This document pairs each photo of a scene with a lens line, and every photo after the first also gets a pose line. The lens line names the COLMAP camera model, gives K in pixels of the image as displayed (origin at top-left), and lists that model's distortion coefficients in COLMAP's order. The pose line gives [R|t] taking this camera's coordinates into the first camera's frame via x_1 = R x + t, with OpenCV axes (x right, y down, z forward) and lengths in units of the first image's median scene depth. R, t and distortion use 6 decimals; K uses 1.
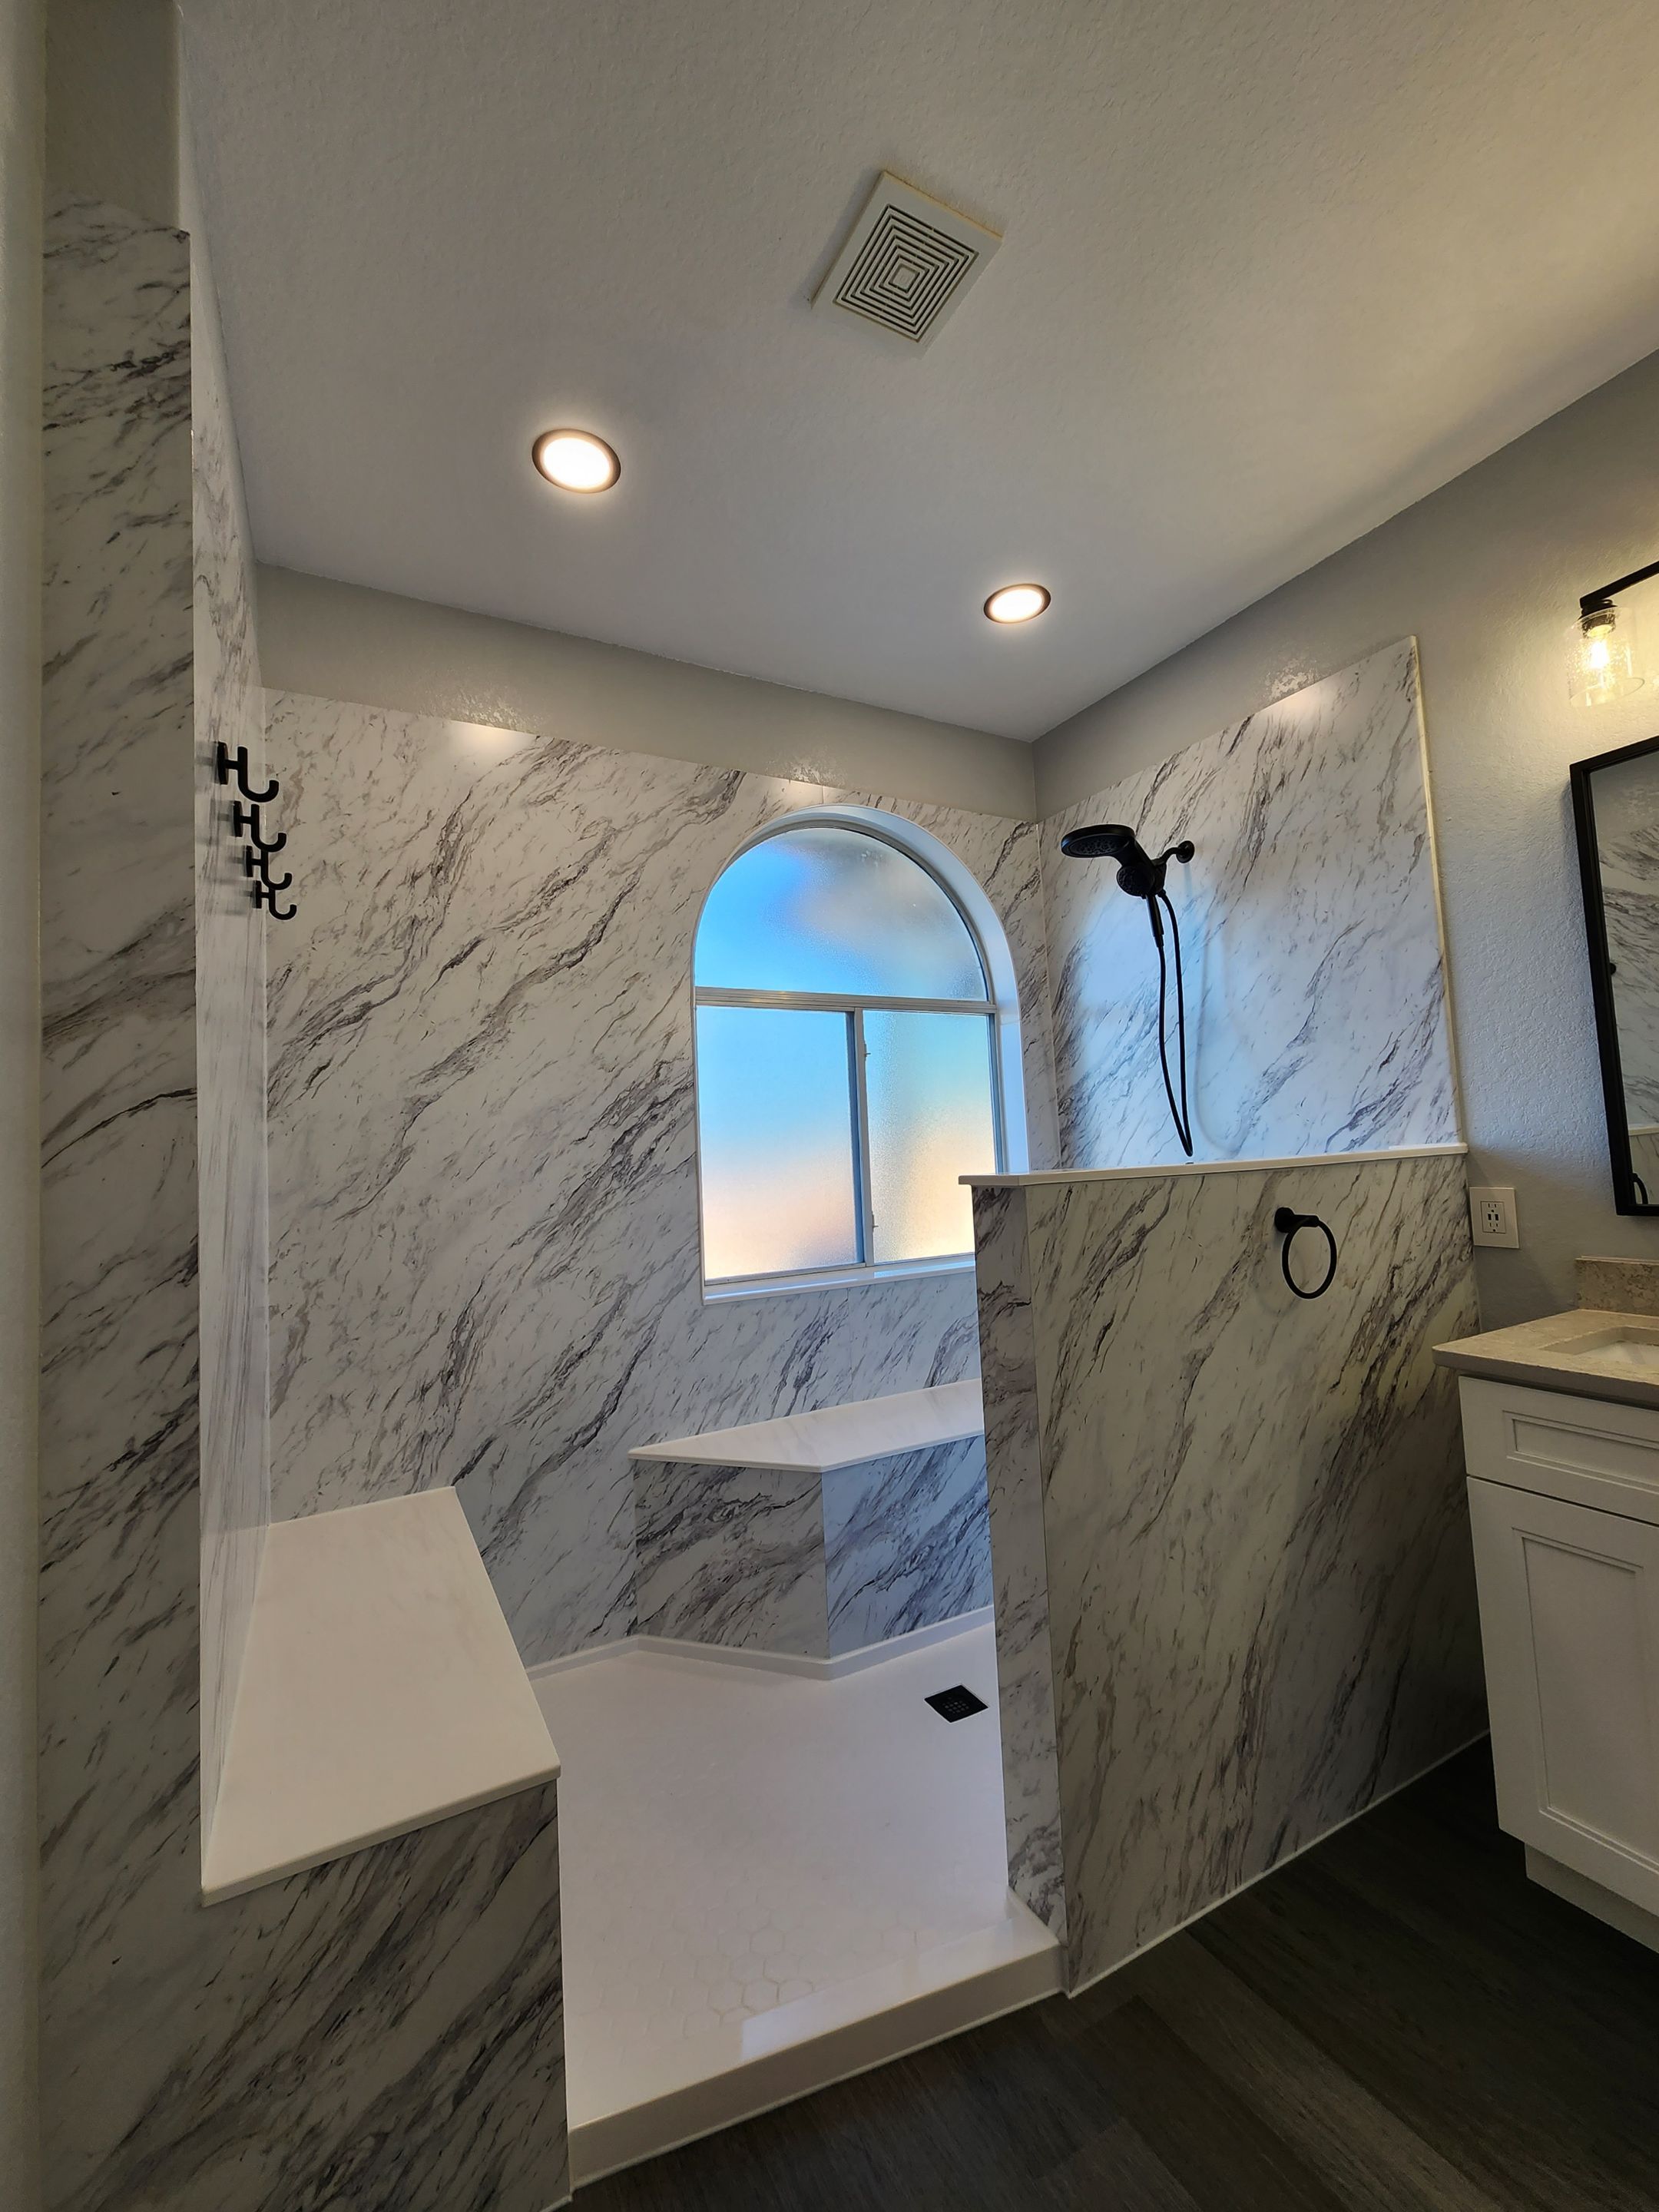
lens RADIAL K [[898.0, 0, 828.1], [0, 898.0, 1092.2], [0, 0, 1]] dist [0.003033, -0.004538]
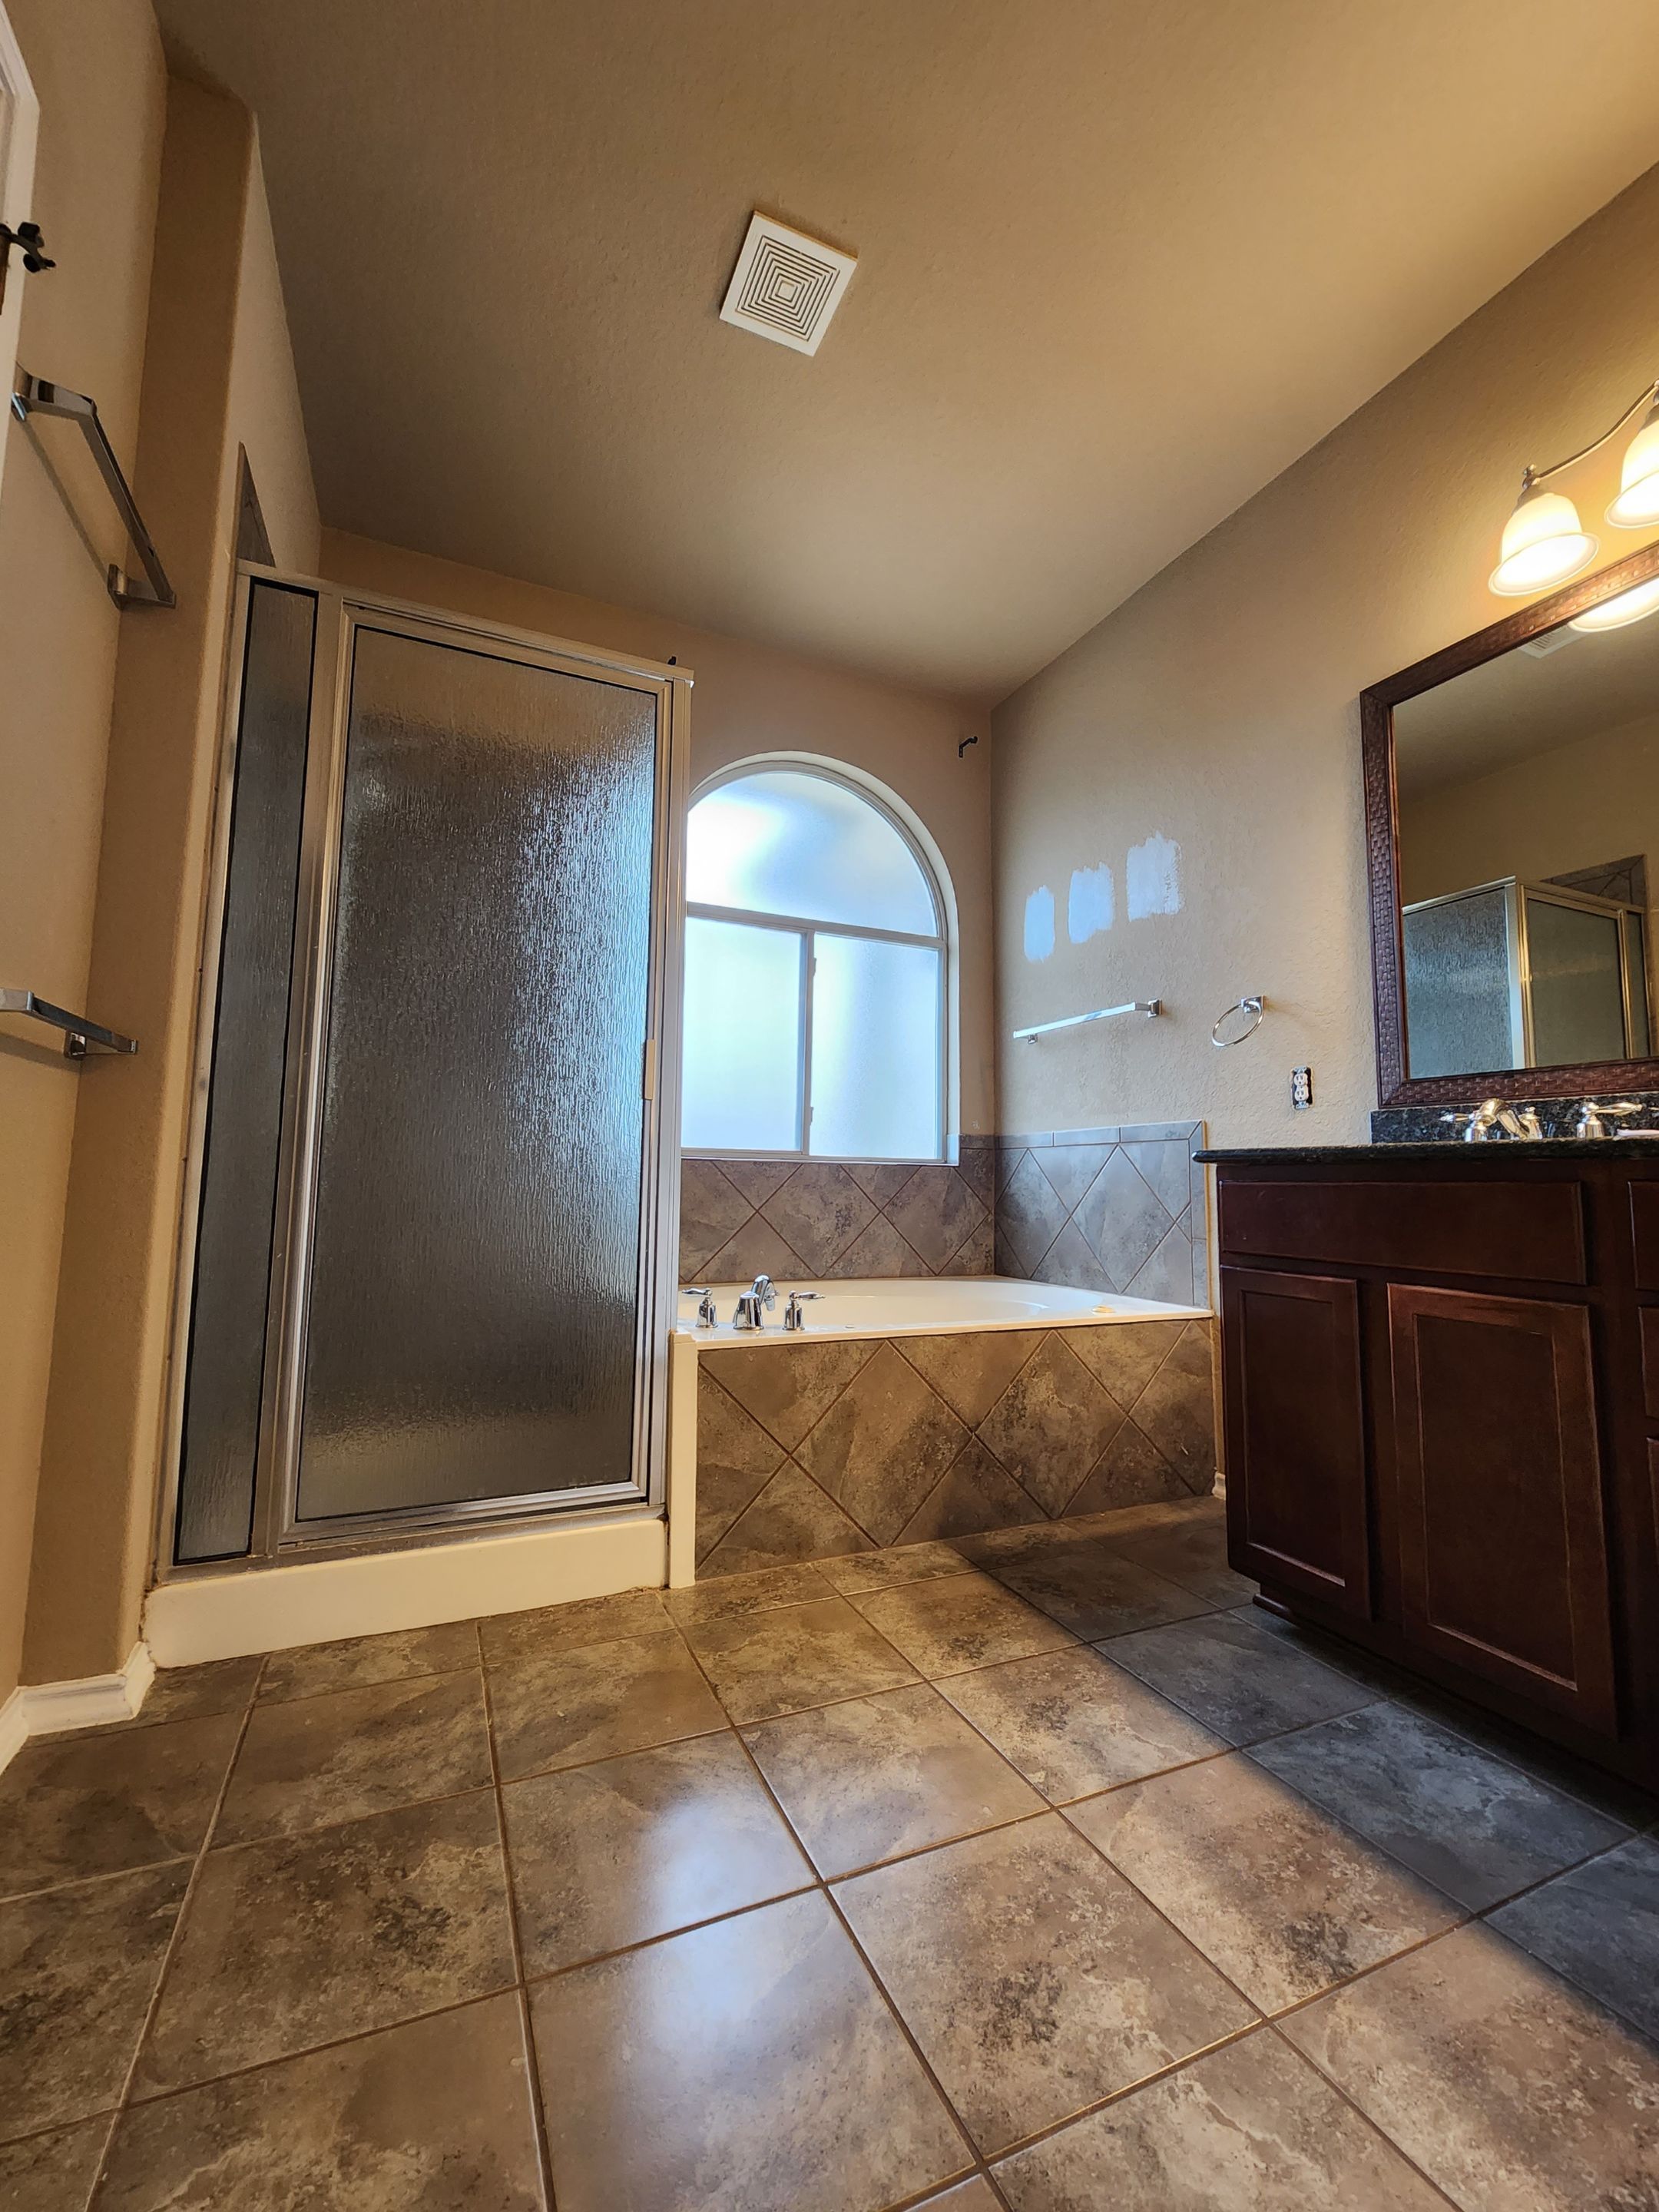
lens RADIAL K [[896.7, 0, 829.6], [0, 896.7, 1095.1], [0, 0, 1]] dist [0.003605, -0.004429]
pose [[0.995504, 0.053591, -0.078103, 0.207558], [-0.055715, 0.998127, -0.025278, 0.189297], [0.076602, 0.029516, 0.996625, -0.167339]]
